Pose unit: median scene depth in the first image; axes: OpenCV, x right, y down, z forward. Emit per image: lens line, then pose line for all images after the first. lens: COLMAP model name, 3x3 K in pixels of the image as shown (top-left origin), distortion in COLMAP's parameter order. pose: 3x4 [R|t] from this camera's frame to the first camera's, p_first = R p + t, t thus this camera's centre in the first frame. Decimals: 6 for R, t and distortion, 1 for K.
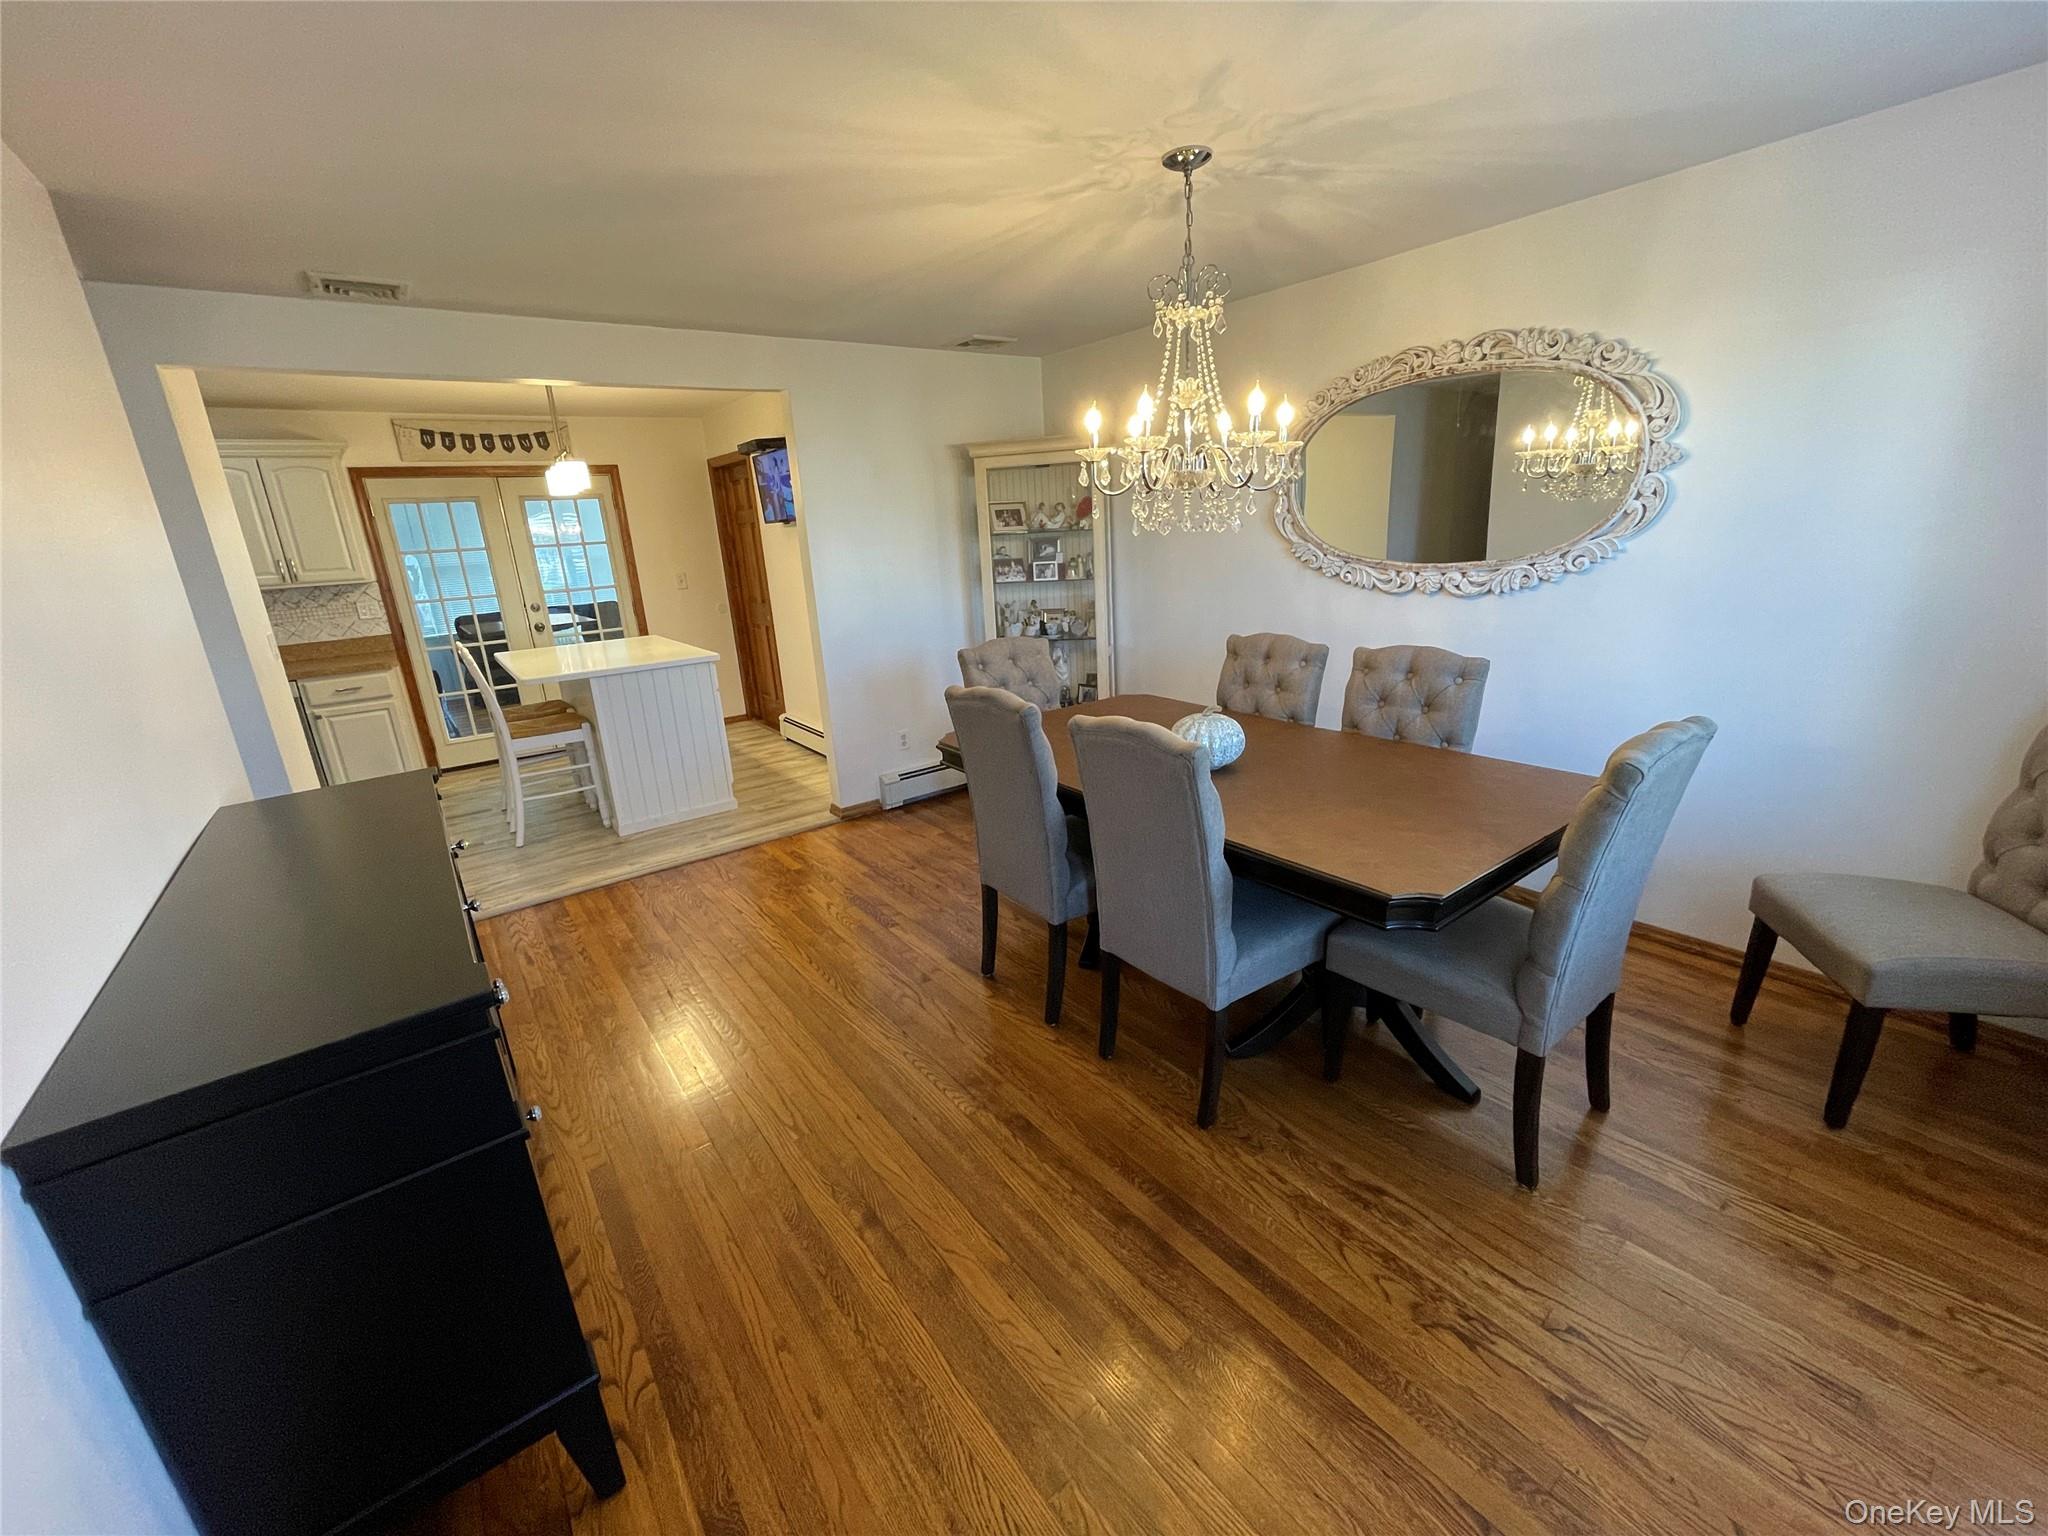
lens RADIAL K [[826.0, 0, 1024.8], [0, 826.0, 767.4], [0, 0, 1]] dist [-0.003114, -0.000024]
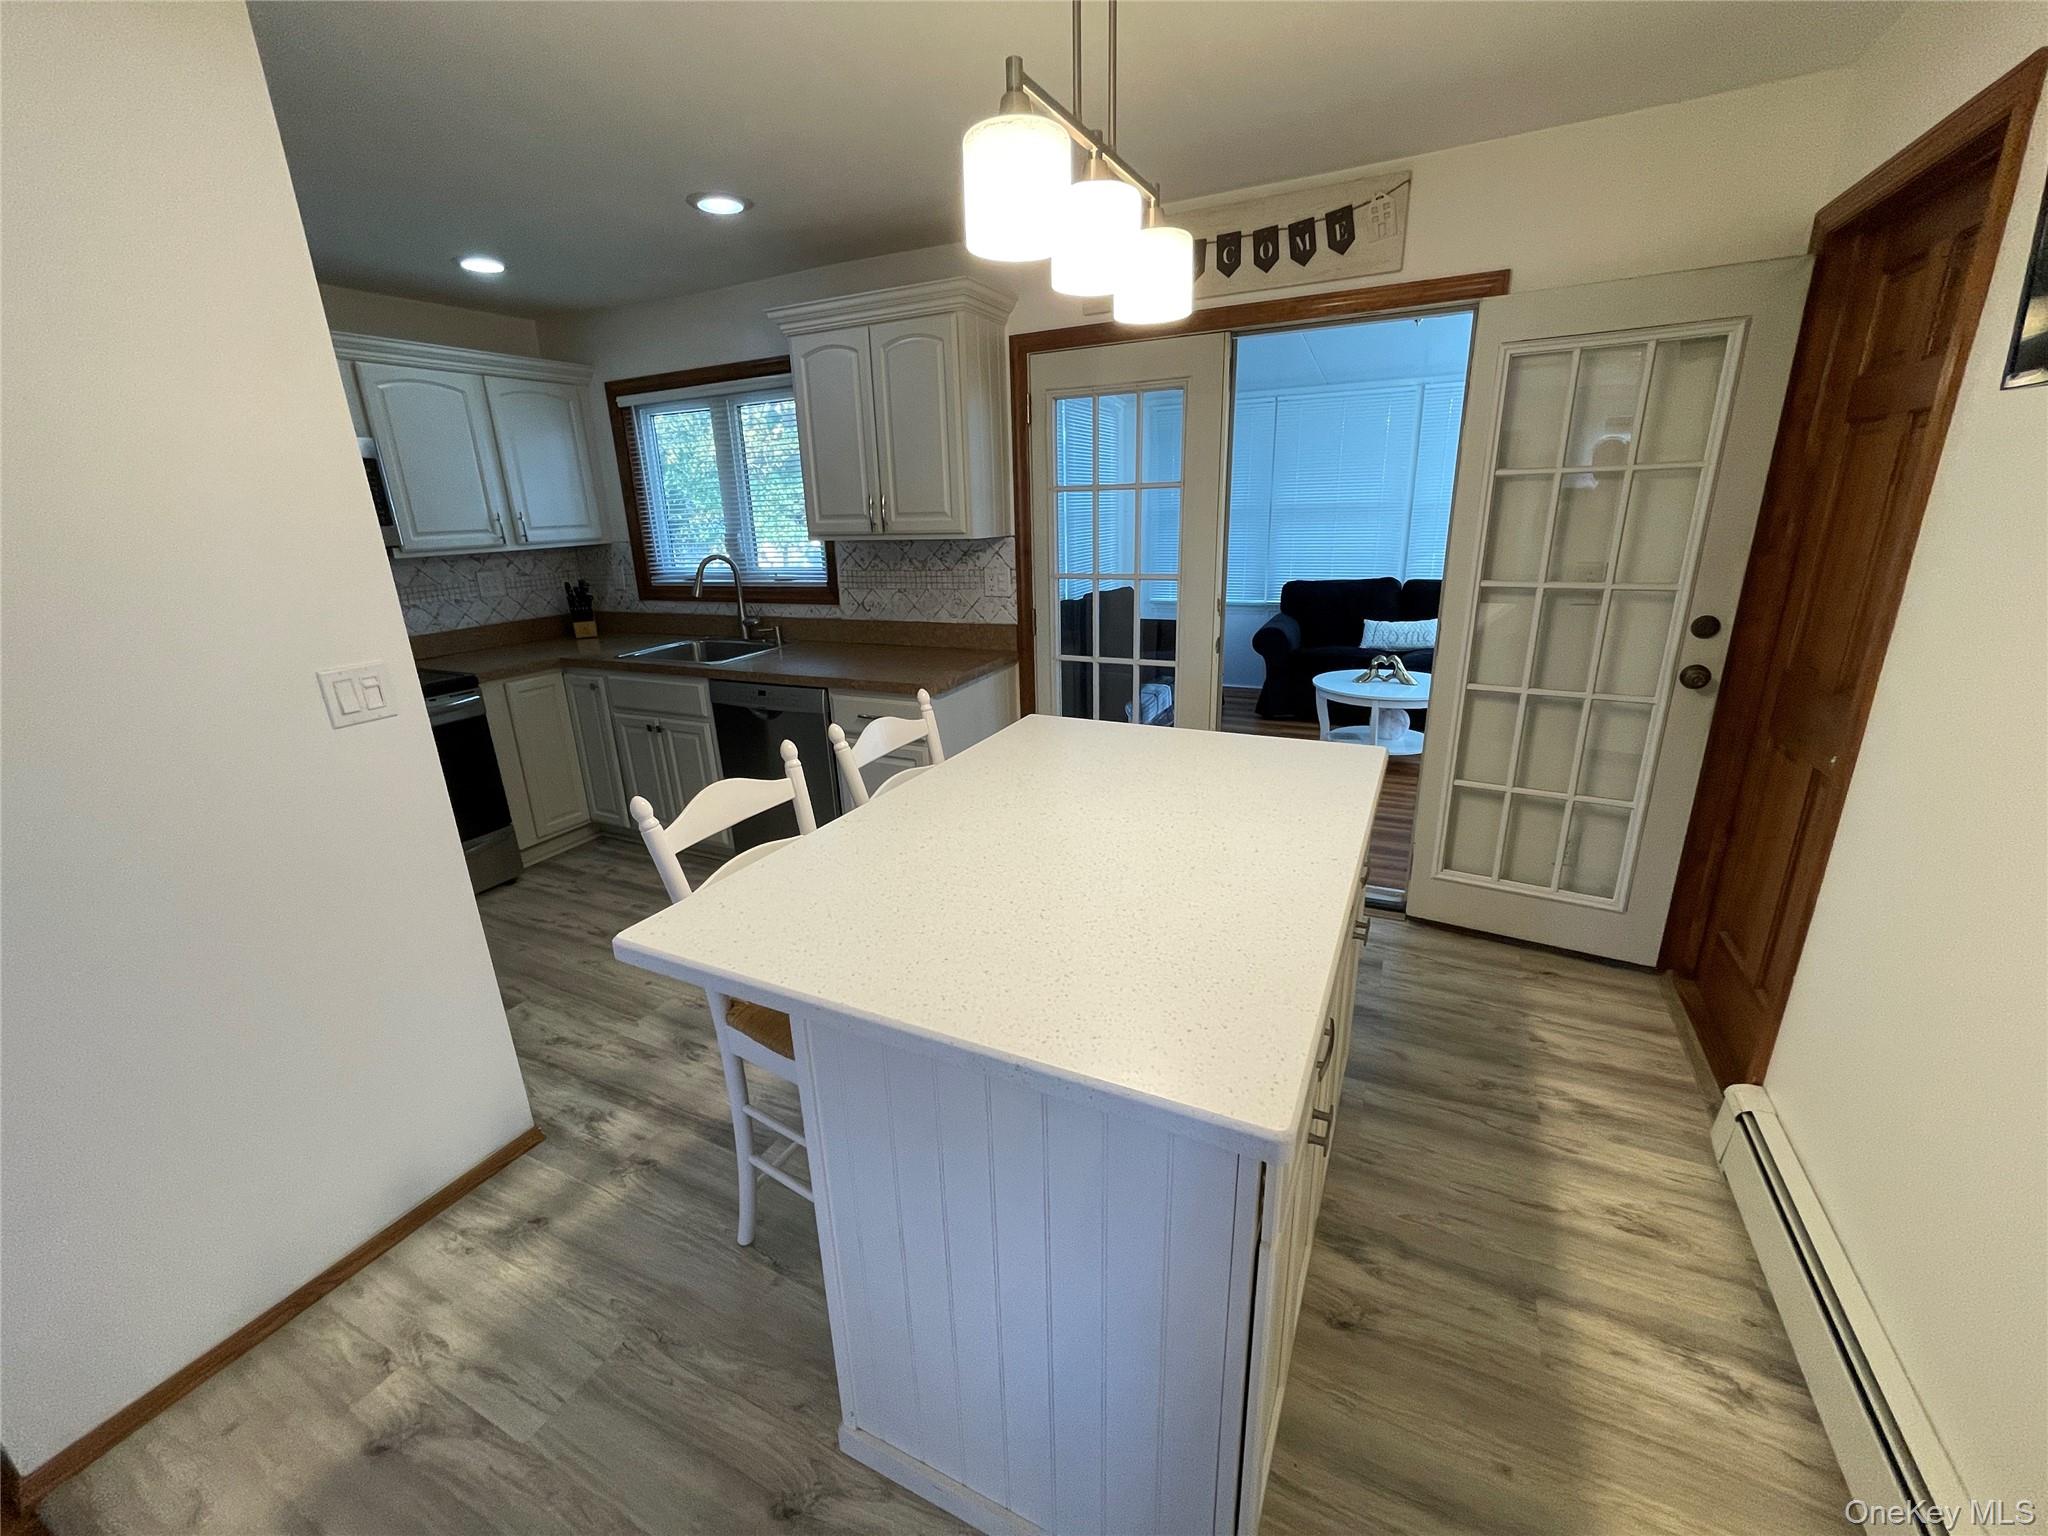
lens RADIAL K [[826.0, 0, 1020.5], [0, 826.0, 765.1], [0, 0, 1]] dist [-0.003114, -0.000024]
pose [[0.449689, 0.307498, -0.838585, -0.349054], [-0.247168, 0.945048, 0.213994, -0.298586], [0.858305, 0.111041, 0.500981, 1.088890]]
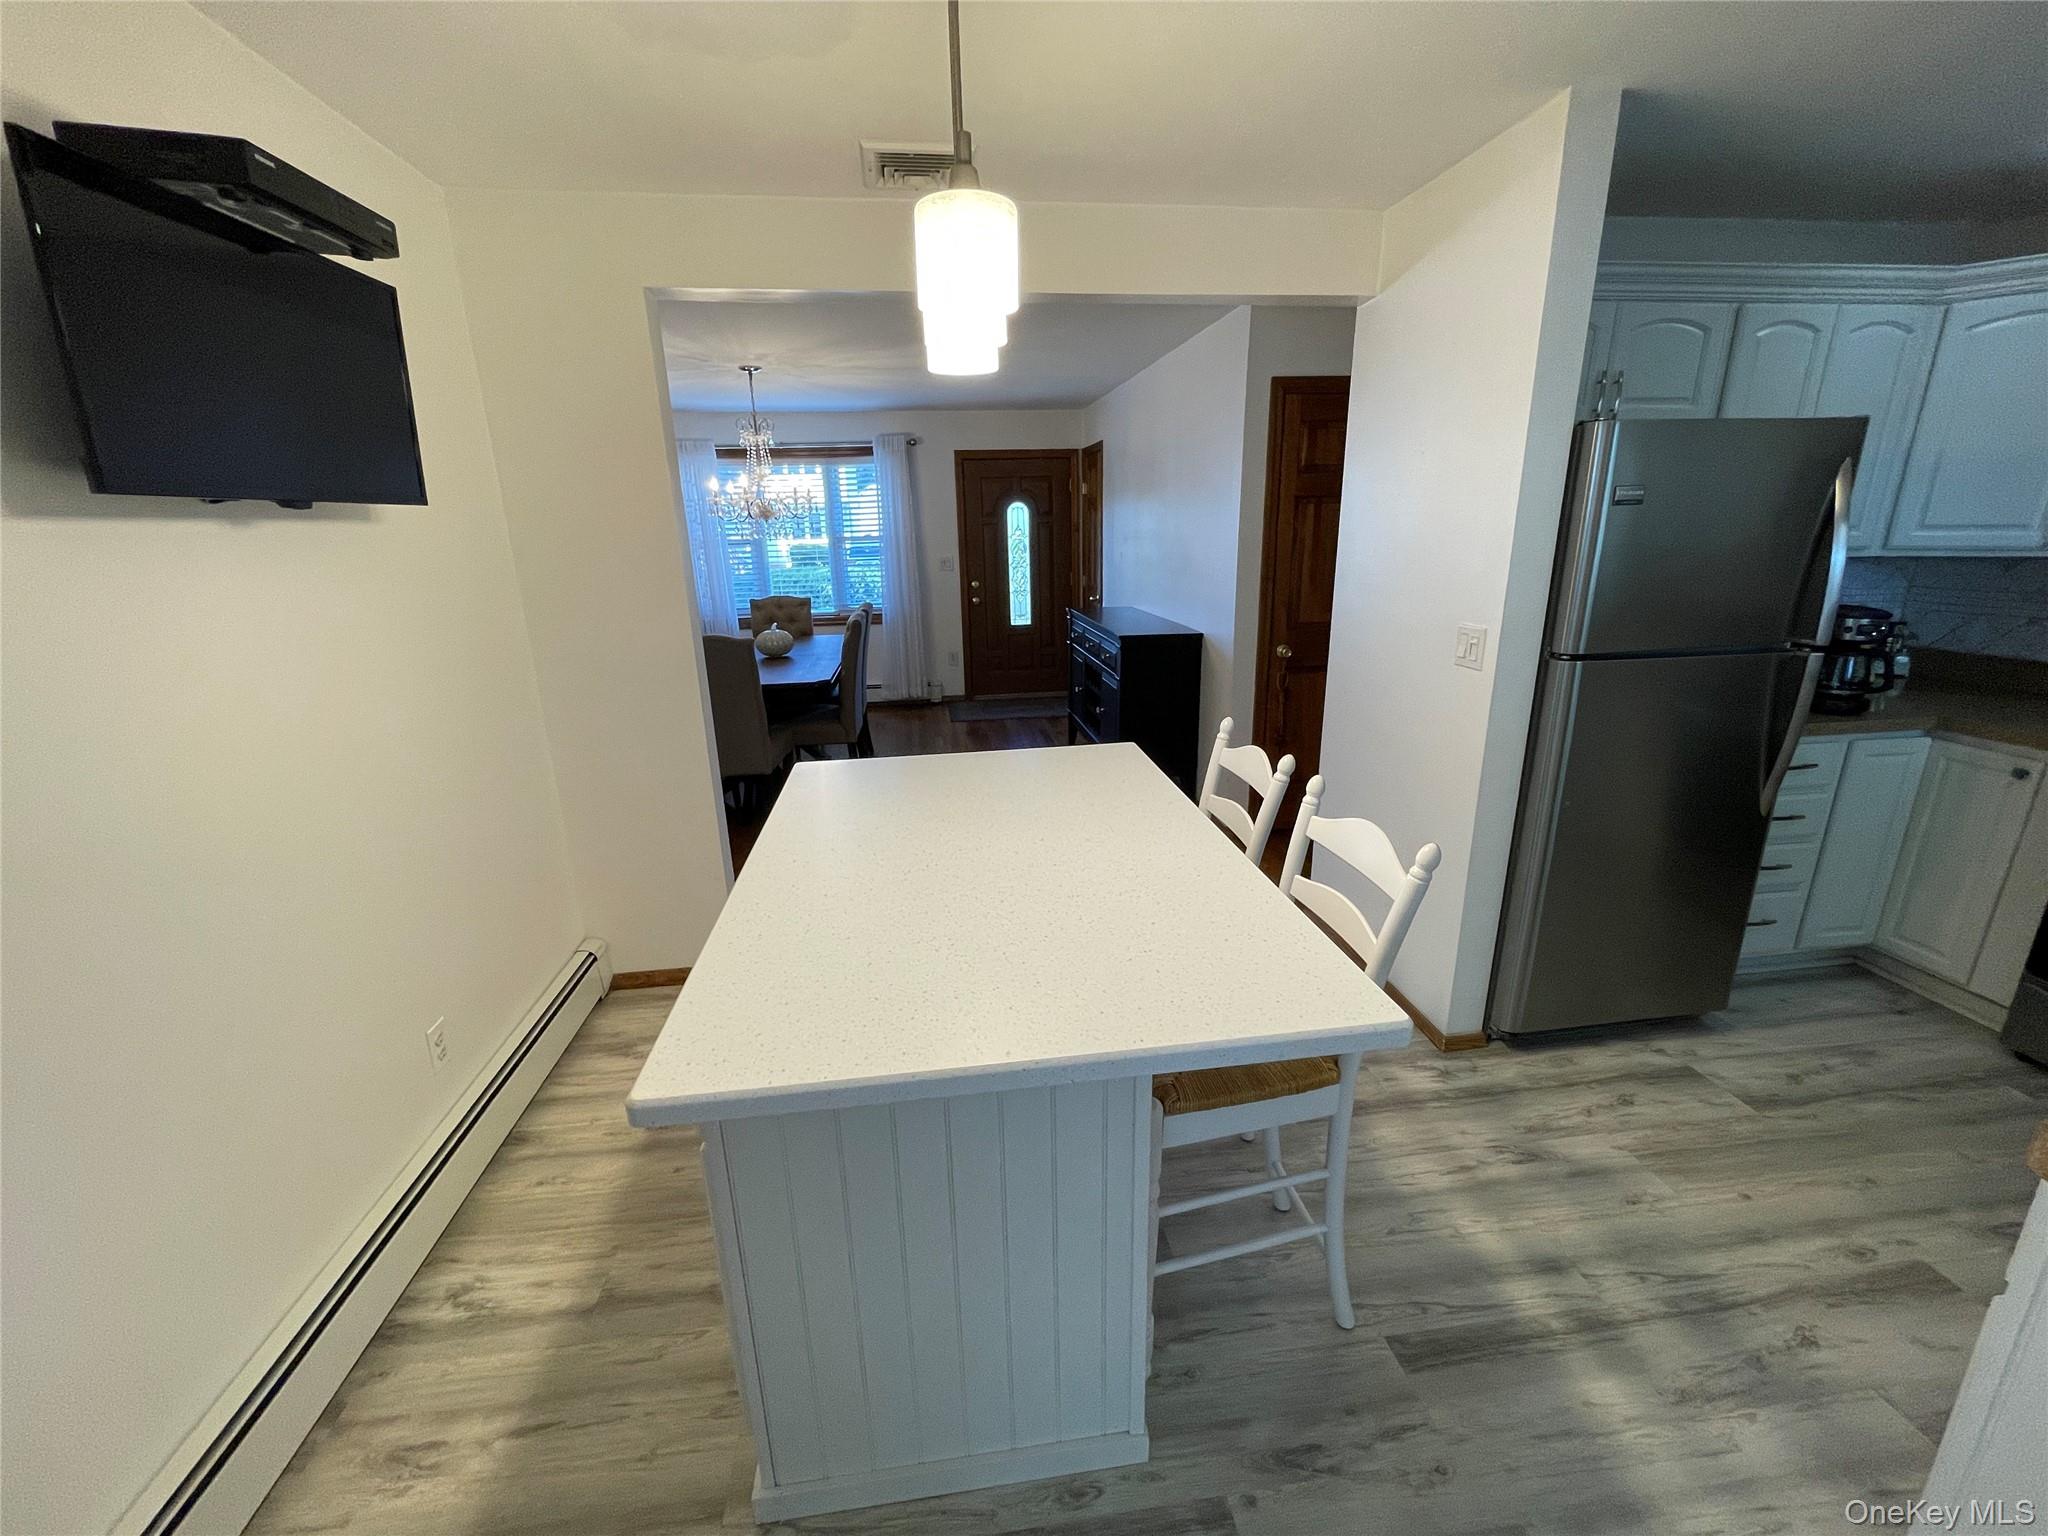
lens RADIAL K [[826.0, 0, 1024.3], [0, 826.0, 763.6], [0, 0, 1]] dist [-0.003114, -0.000024]
pose [[-0.866512, -0.068621, 0.494416, -0.933464], [0.207872, 0.850919, 0.482417, -0.442975], [-0.453812, 0.520796, -0.723067, 1.649101]]
